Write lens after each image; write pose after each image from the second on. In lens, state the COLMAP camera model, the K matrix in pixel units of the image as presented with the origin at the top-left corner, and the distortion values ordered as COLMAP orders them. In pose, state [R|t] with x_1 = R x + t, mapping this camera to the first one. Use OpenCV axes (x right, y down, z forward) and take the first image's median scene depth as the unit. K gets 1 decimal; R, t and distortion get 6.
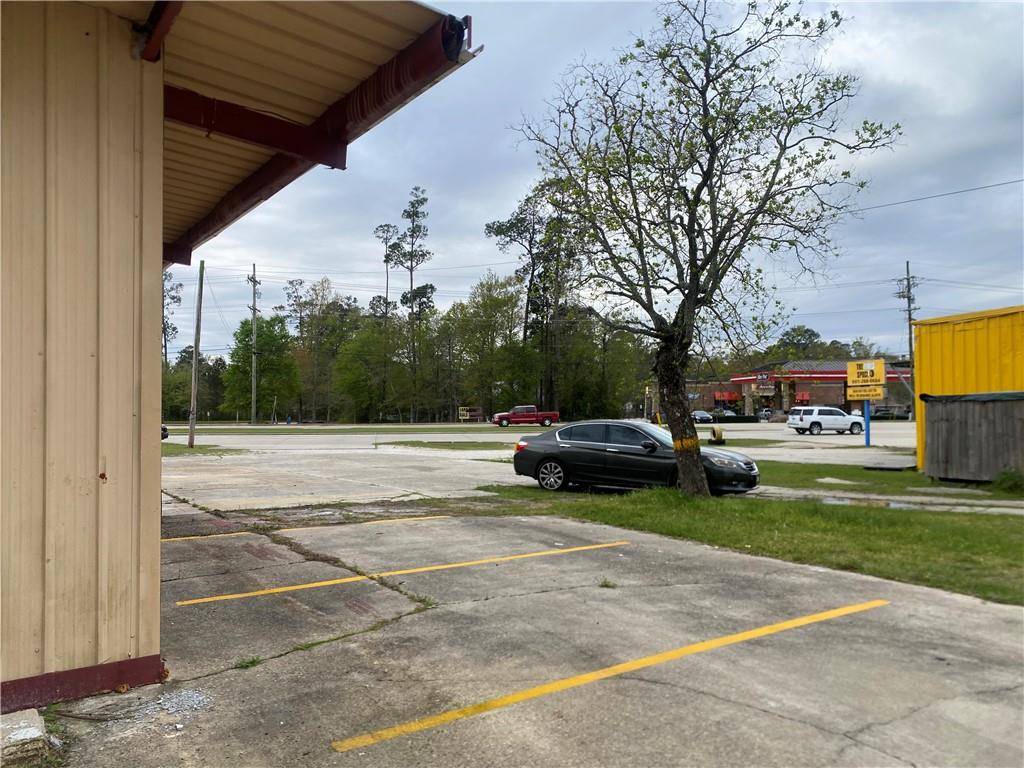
lens RADIAL K [[773.0, 0, 509.2], [0, 773.0, 386.4], [0, 0, 1]] dist [0.036058, -0.022344]
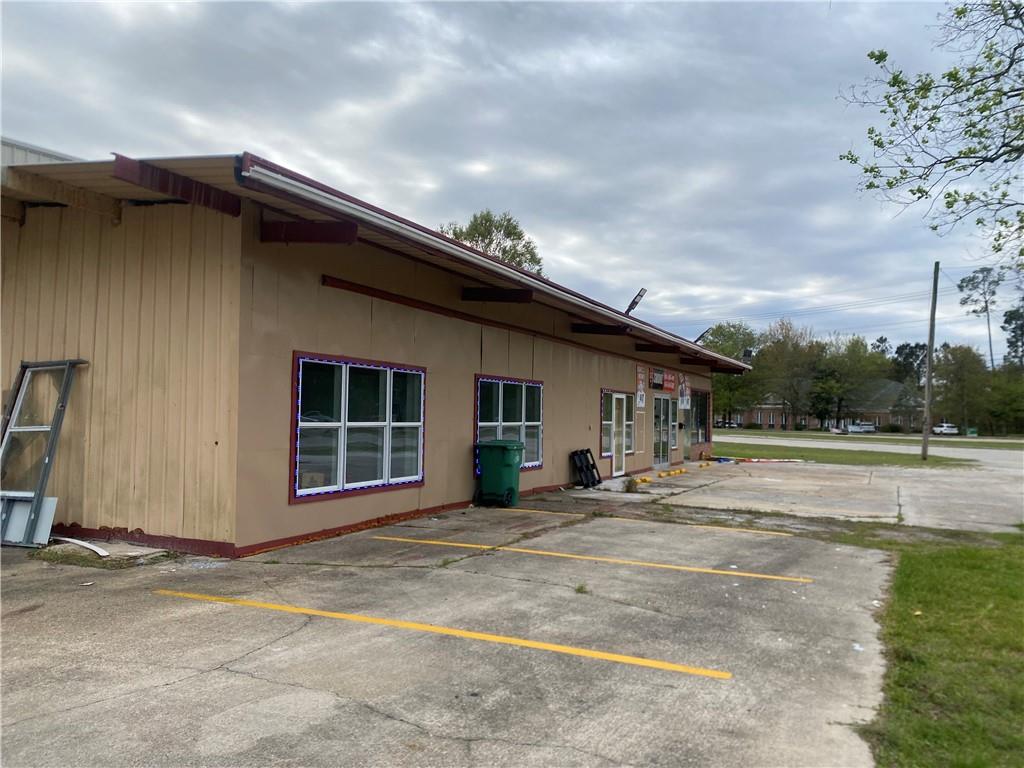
lens RADIAL K [[773.0, 0, 508.7], [0, 773.0, 384.6], [0, 0, 1]] dist [0.036058, -0.022344]
pose [[0.473176, -0.035266, -0.880262, 1.400270], [0.021452, 0.999363, -0.028507, 0.028496], [0.880707, -0.005395, 0.473631, 0.646567]]
